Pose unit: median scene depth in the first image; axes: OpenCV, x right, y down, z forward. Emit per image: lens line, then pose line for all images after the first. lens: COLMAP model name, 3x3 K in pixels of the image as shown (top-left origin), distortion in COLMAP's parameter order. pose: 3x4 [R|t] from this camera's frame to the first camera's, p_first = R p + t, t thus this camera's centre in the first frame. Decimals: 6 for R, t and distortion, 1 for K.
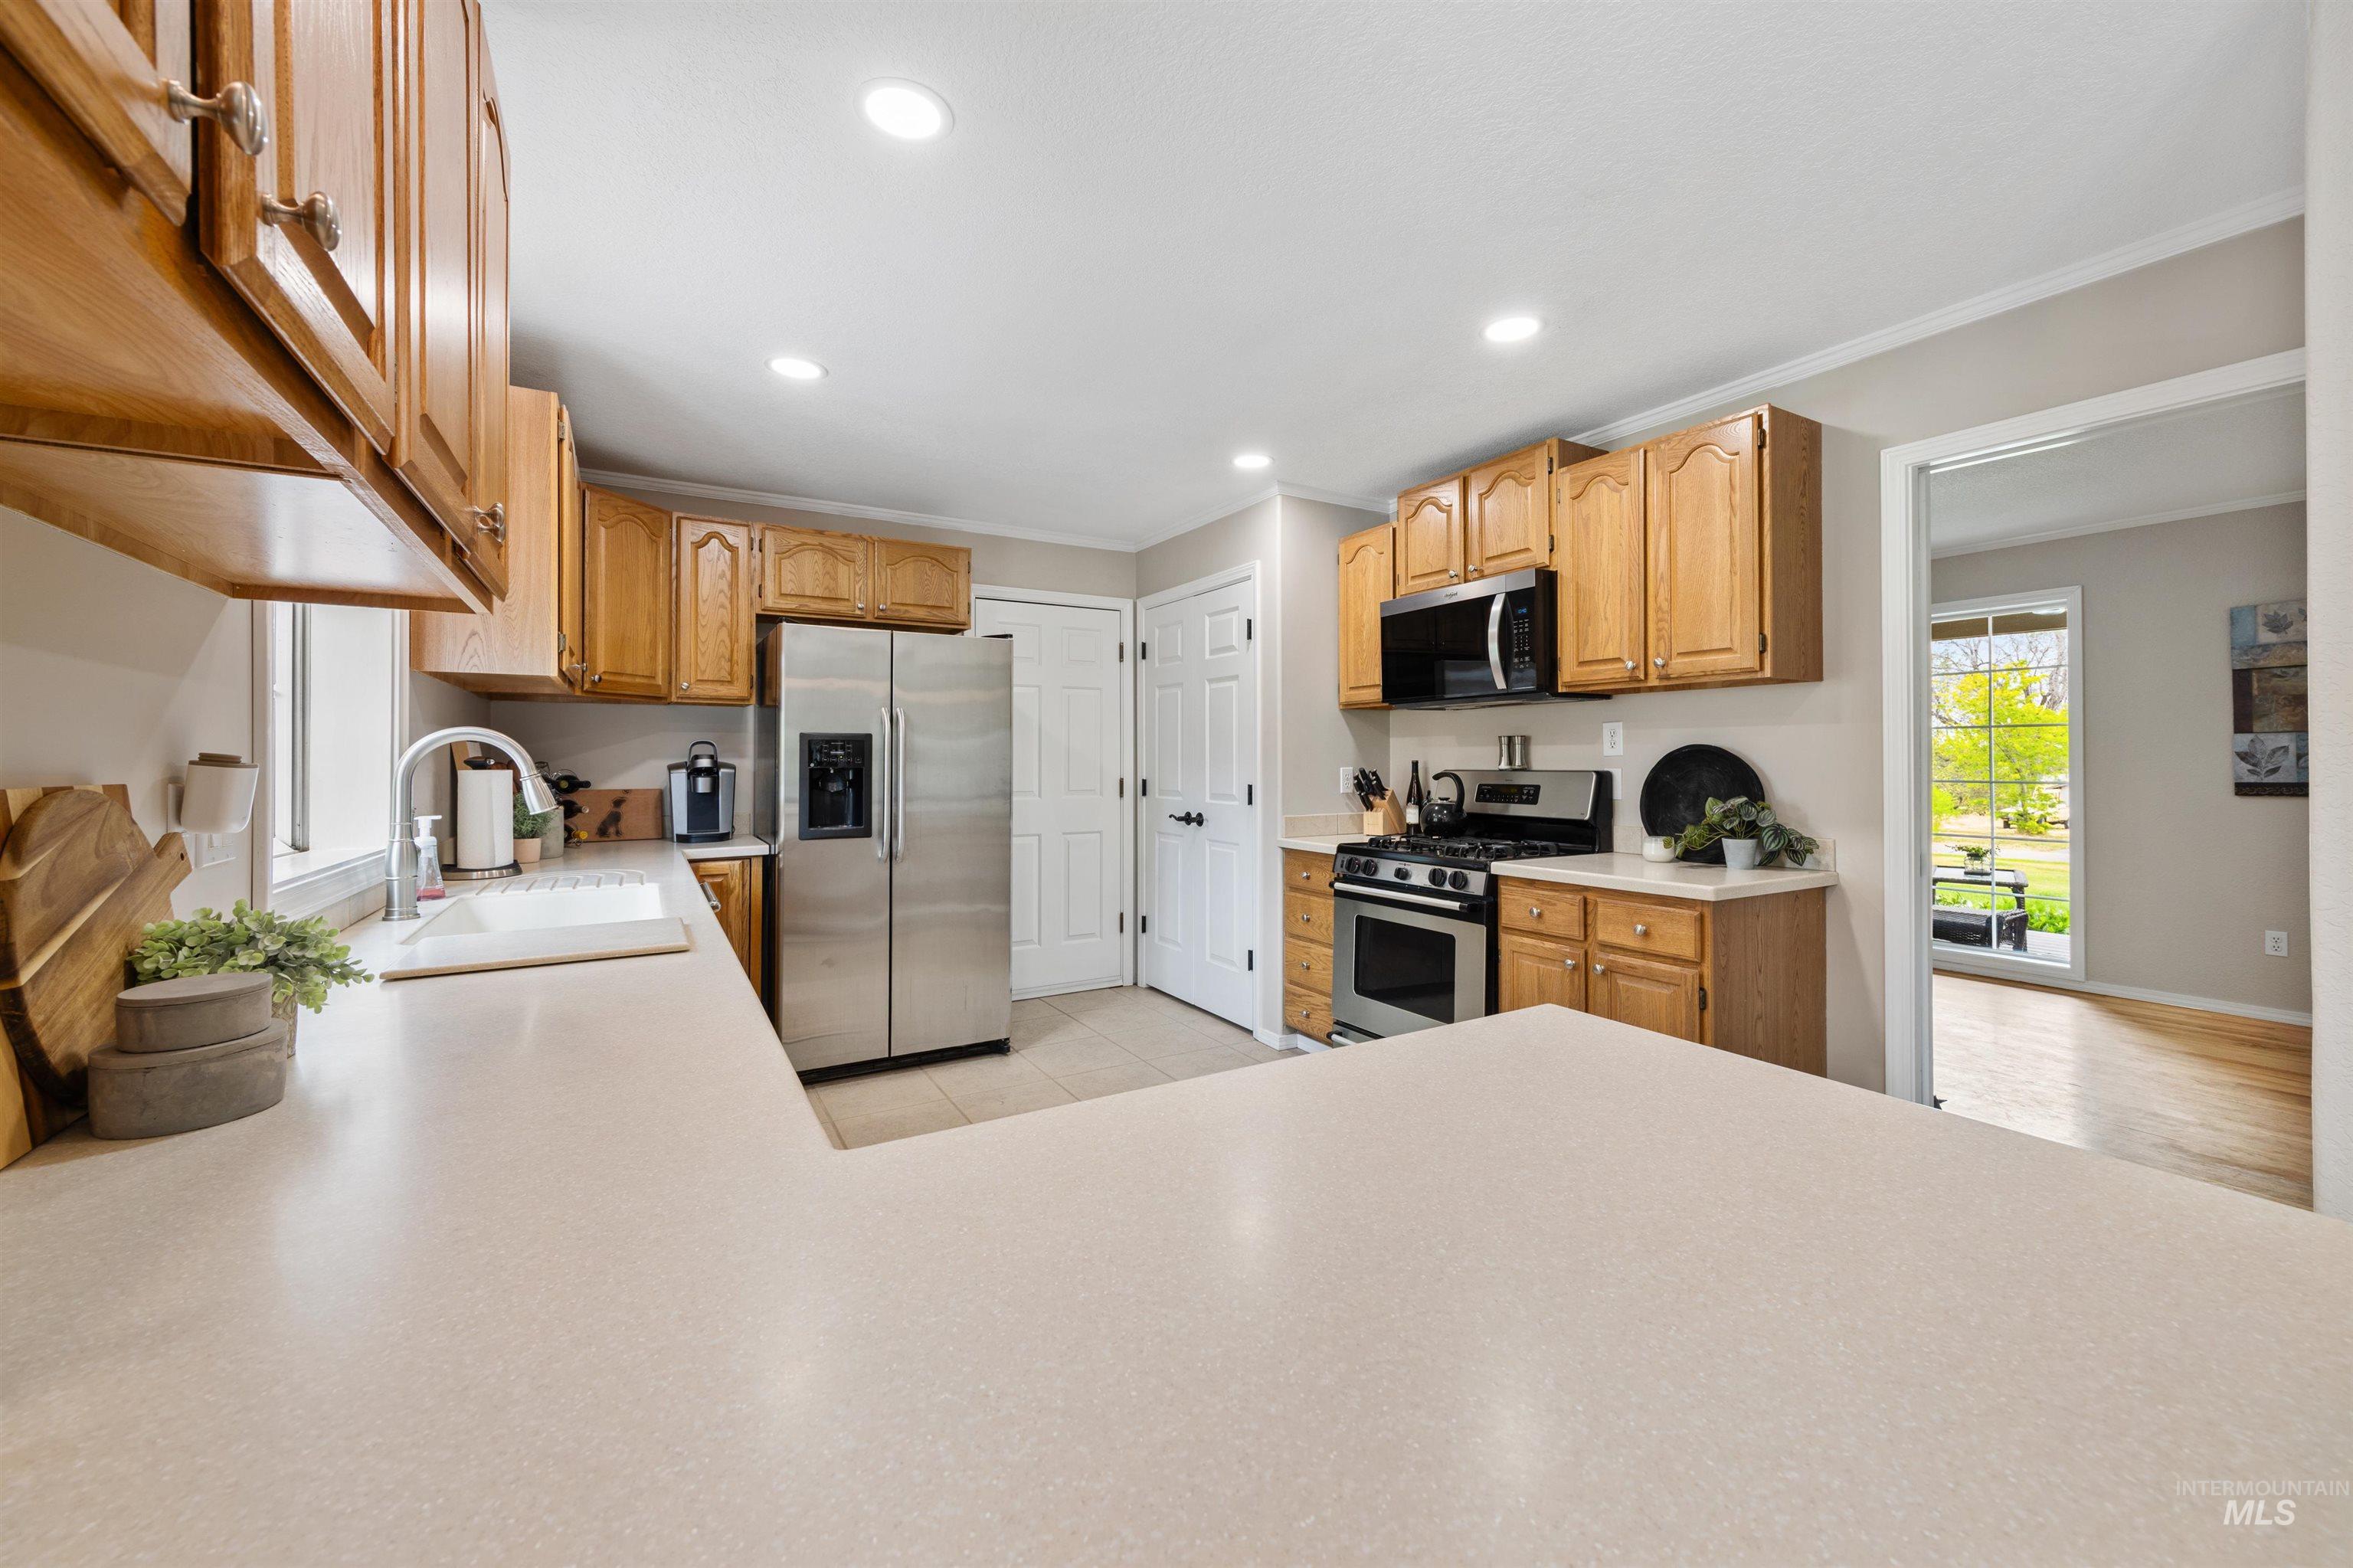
lens RADIAL K [[918.2, 0, 1186.4], [0, 918.2, 754.9], [0, 0, 1]] dist [0.006478, 0.000136]
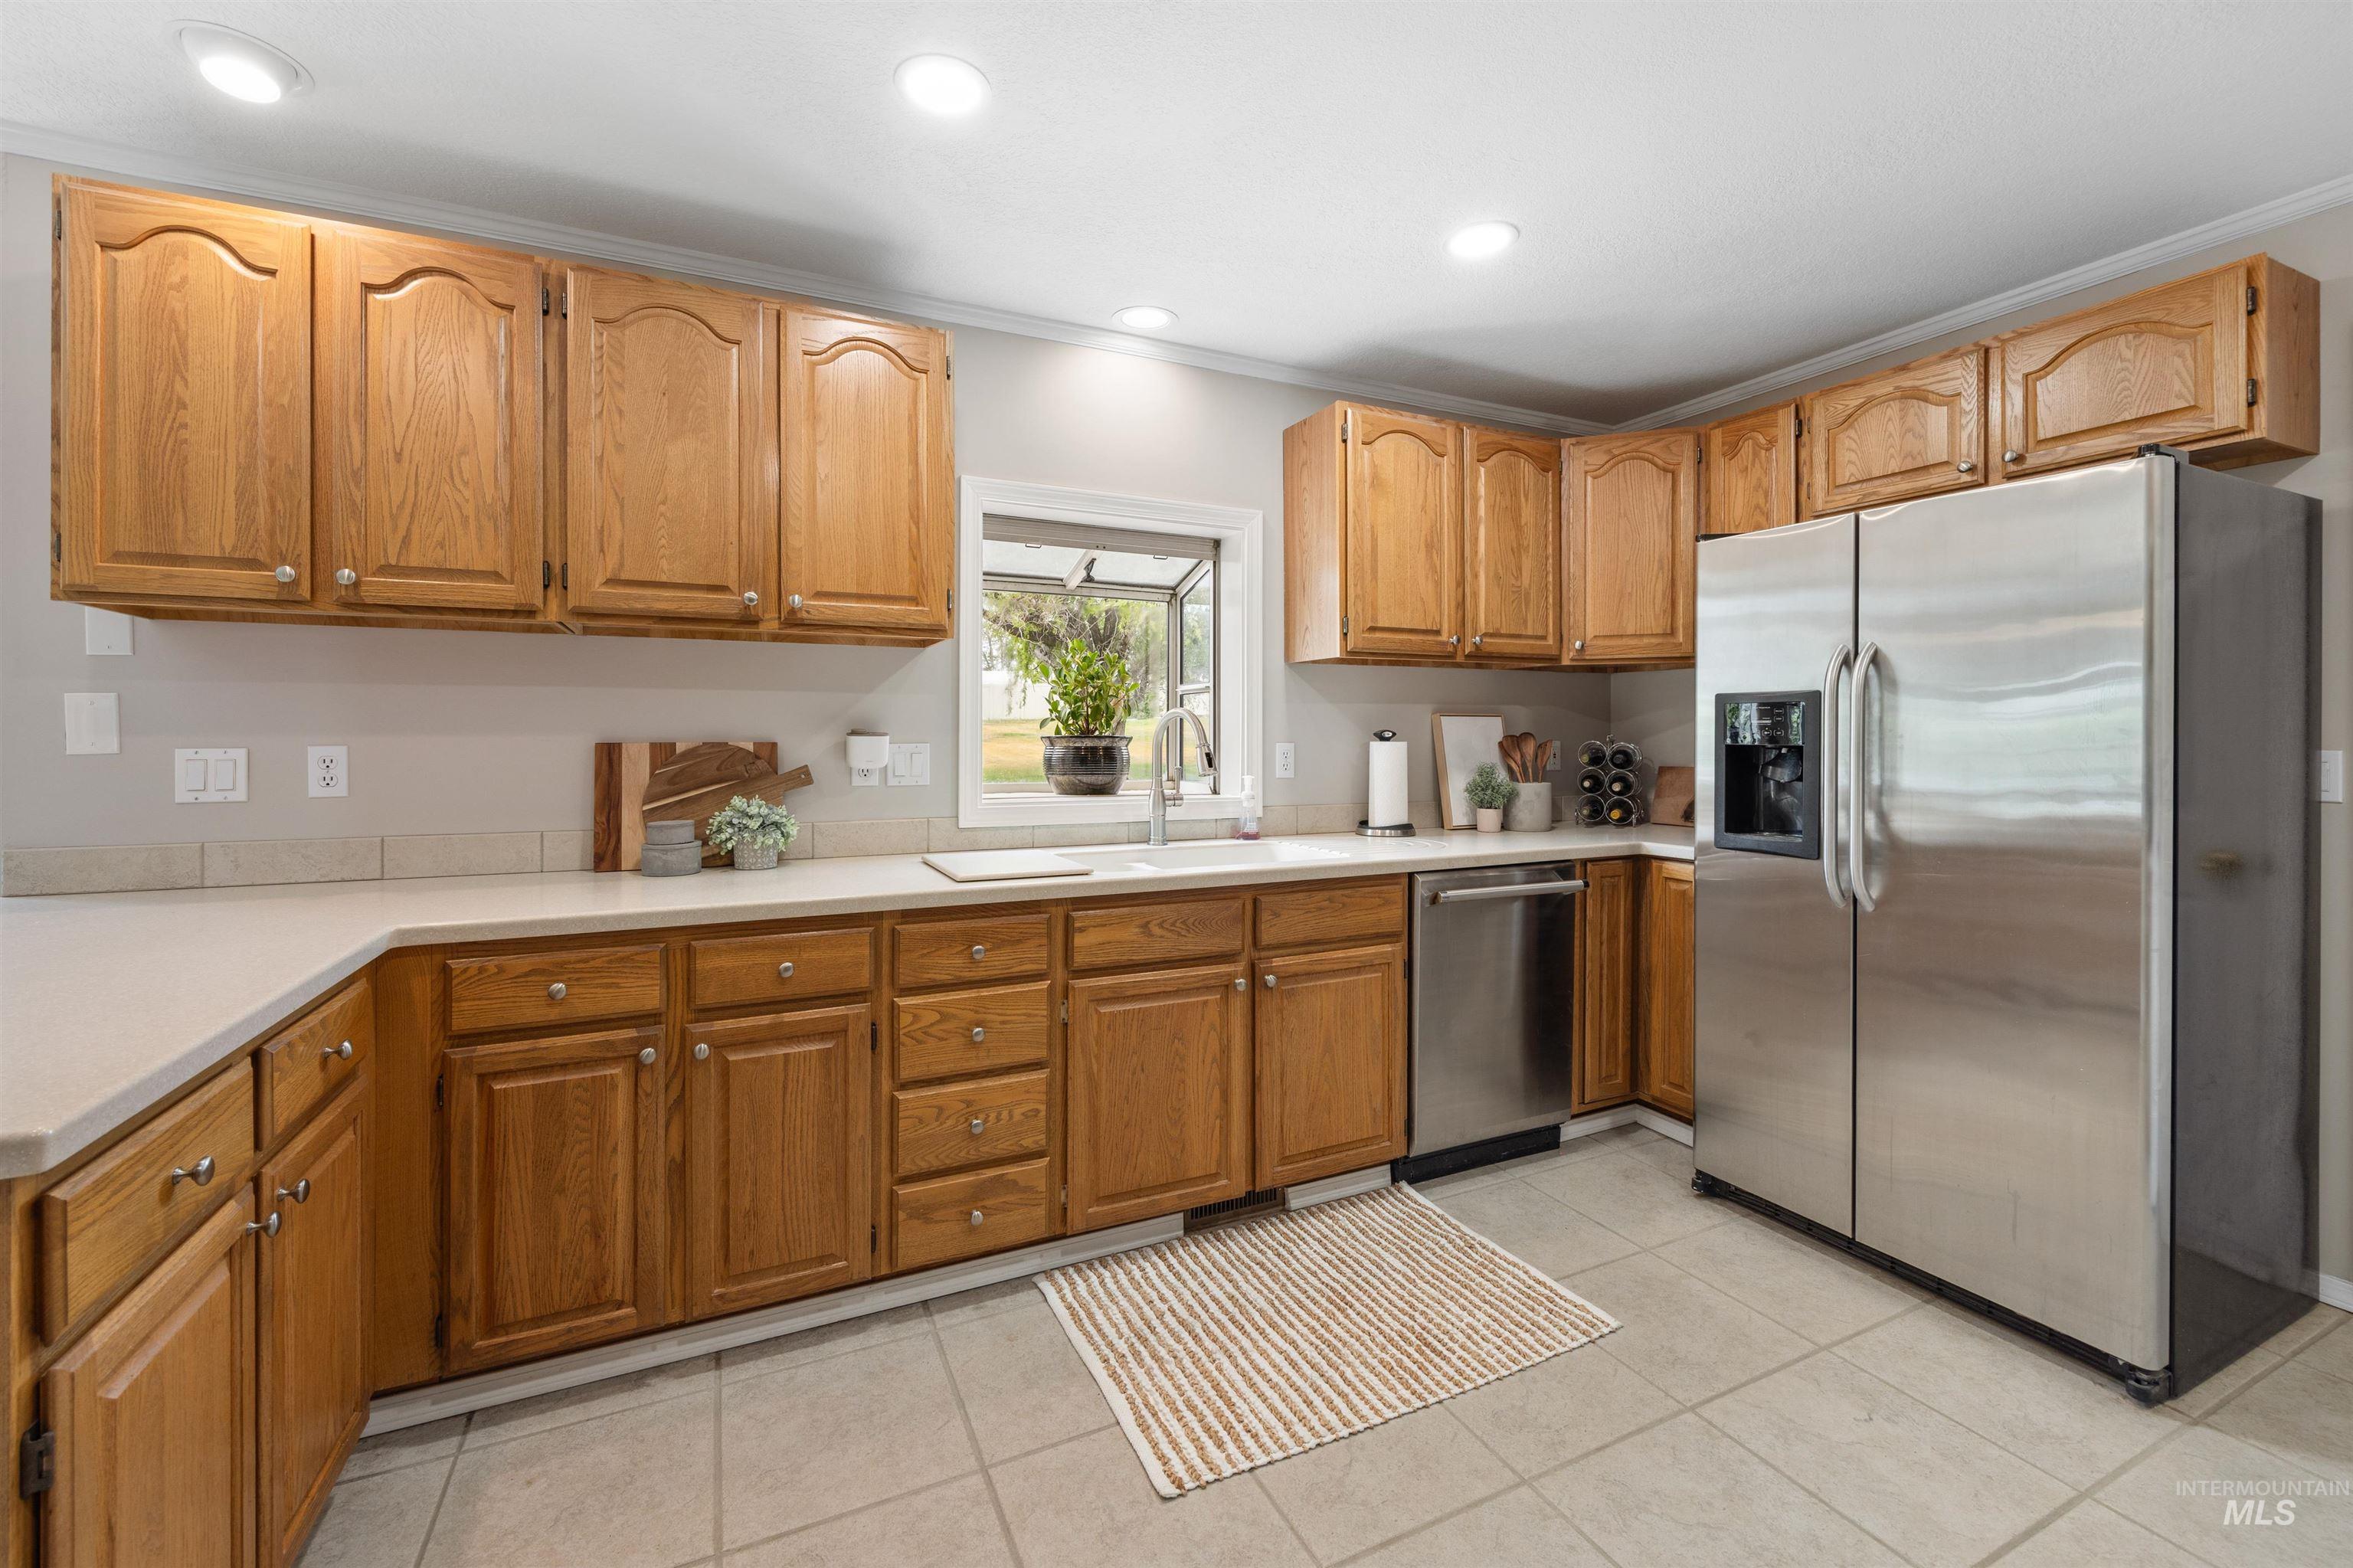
lens RADIAL K [[941.3, 0, 1150.5], [0, 941.3, 738.2], [0, 0, 1]] dist [-0.000592, -0.000052]
pose [[-0.103142, 0.006616, -0.994645, 0.325870], [0.003468, 0.999974, 0.006292, 0.002898], [0.994661, -0.002800, -0.103162, 0.625866]]
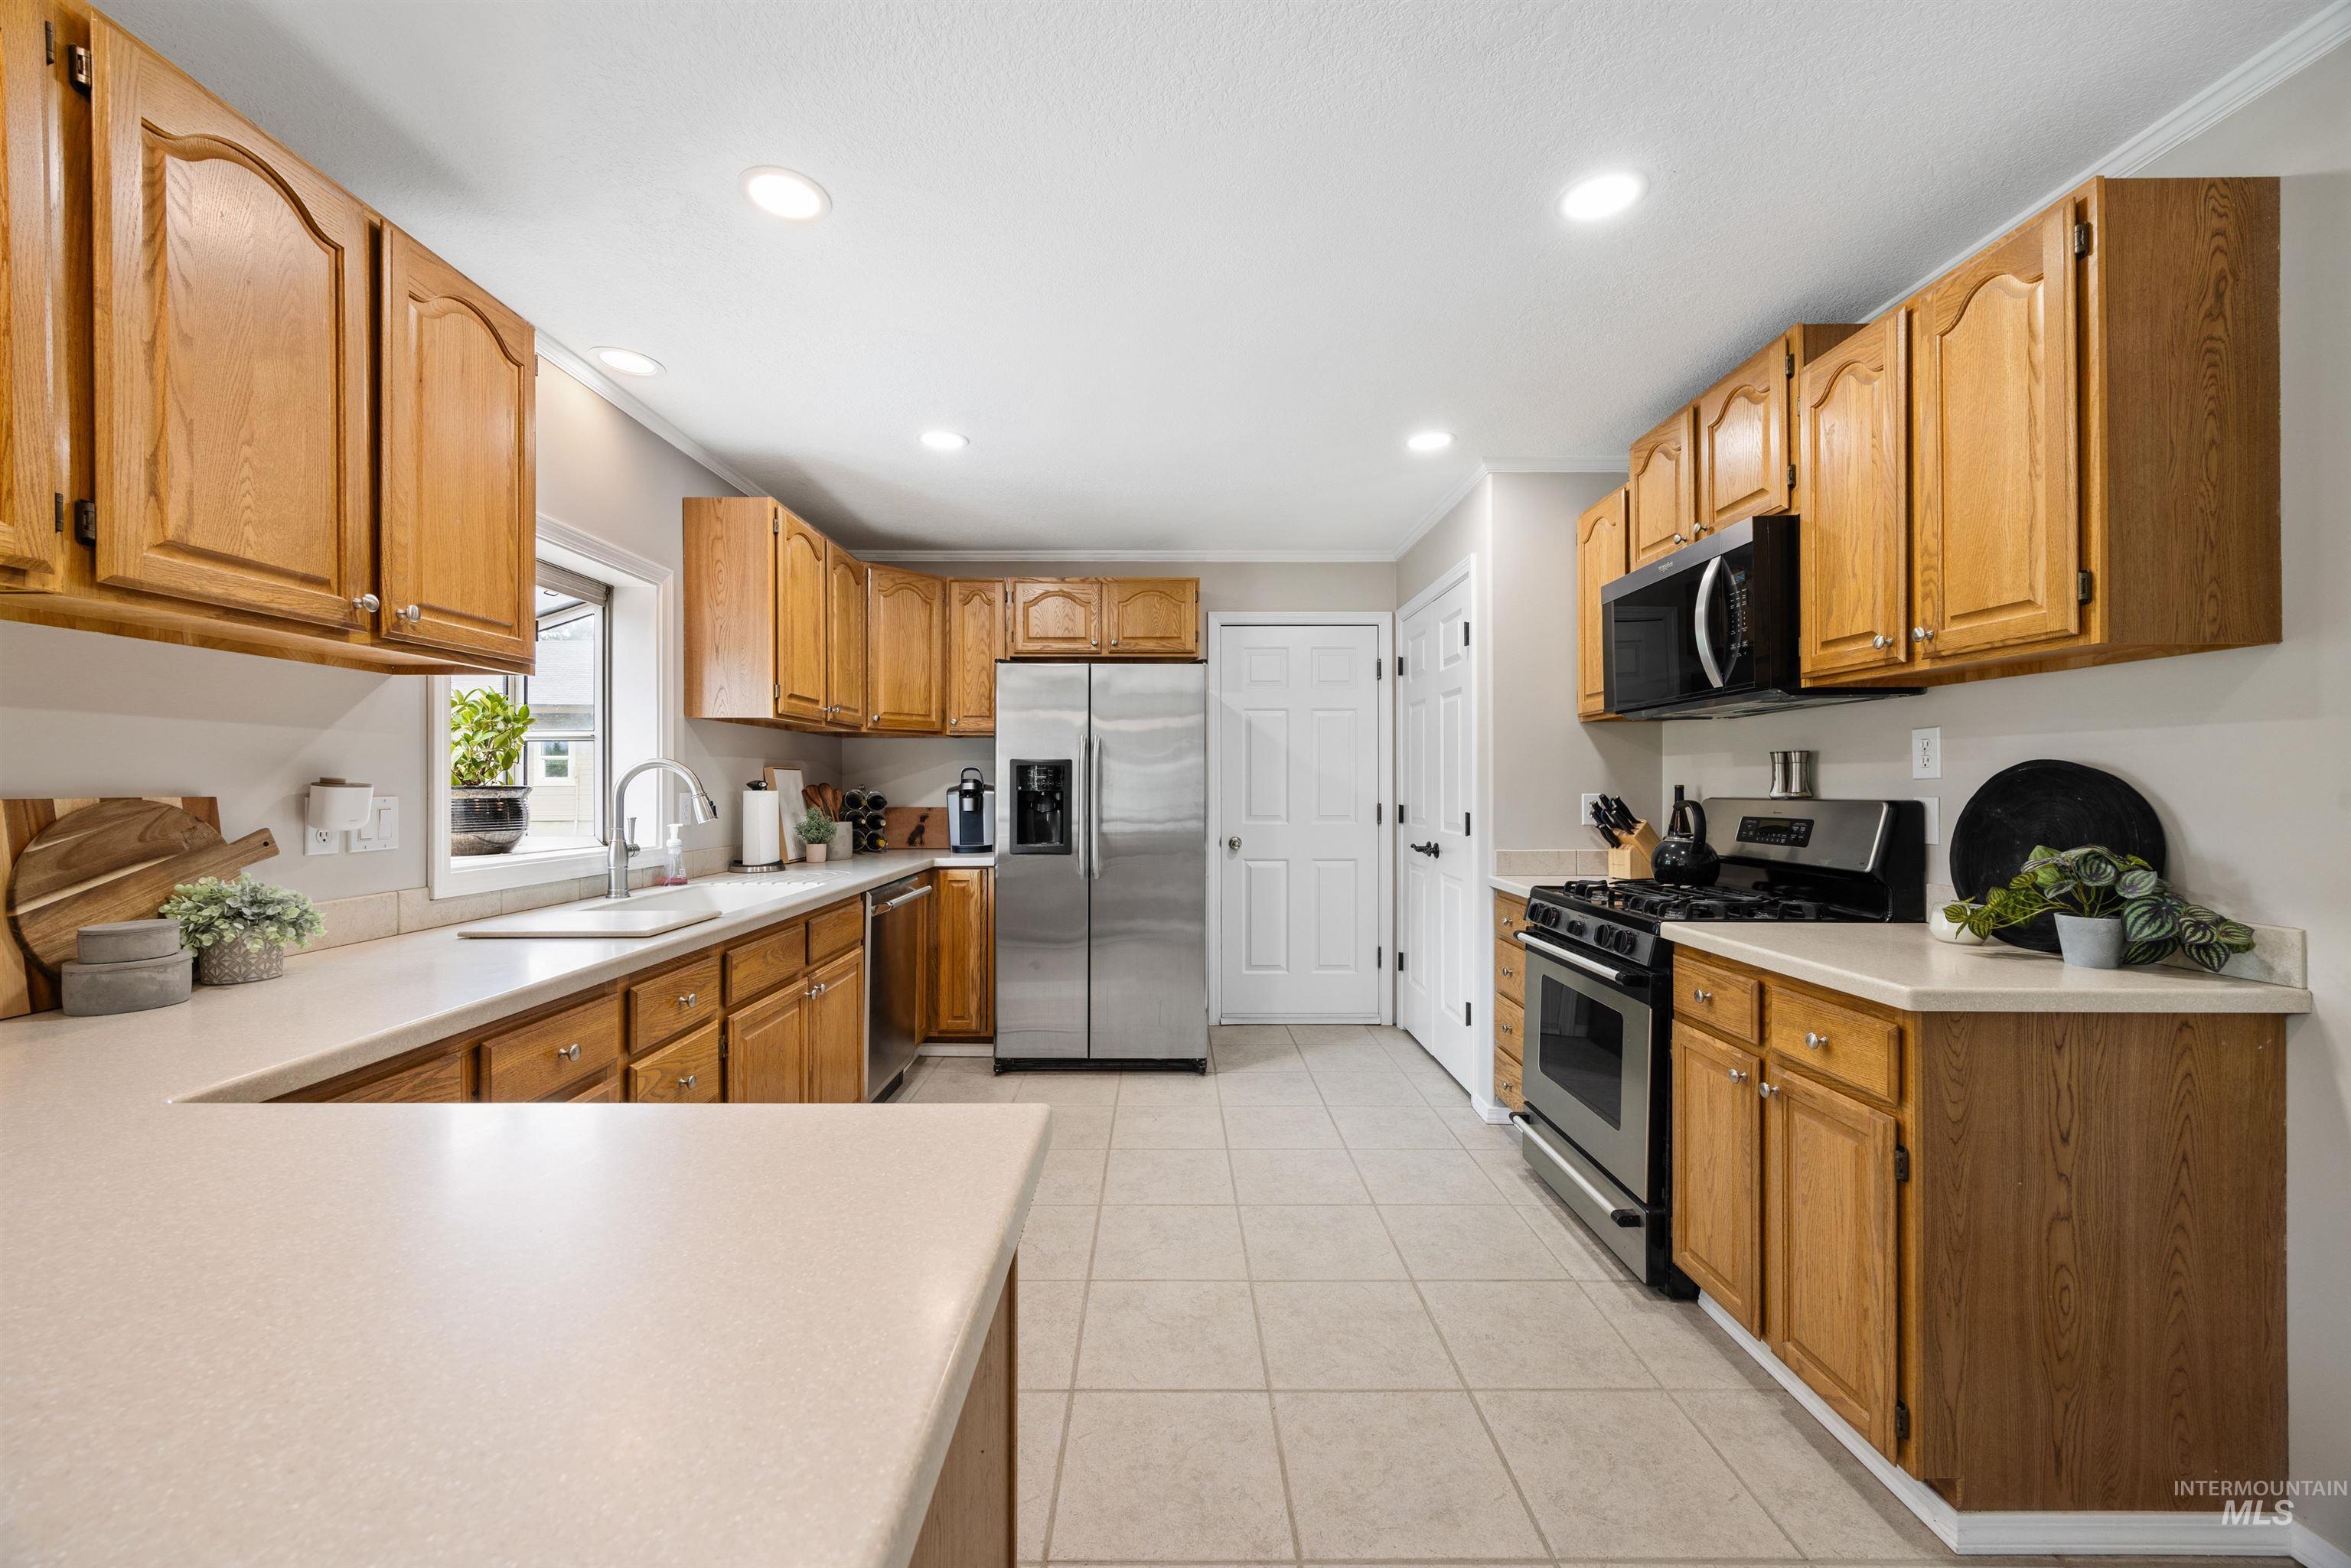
lens RADIAL K [[893.3, 0, 1165.0], [0, 893.3, 782.5], [0, 0, 1]] dist [0.000723, 0.000007]
pose [[0.858949, 0.000379, -0.512061, 0.297389], [0.001181, 0.999996, 0.002722, 0.001425], [0.512060, -0.002943, 0.858945, 0.147064]]
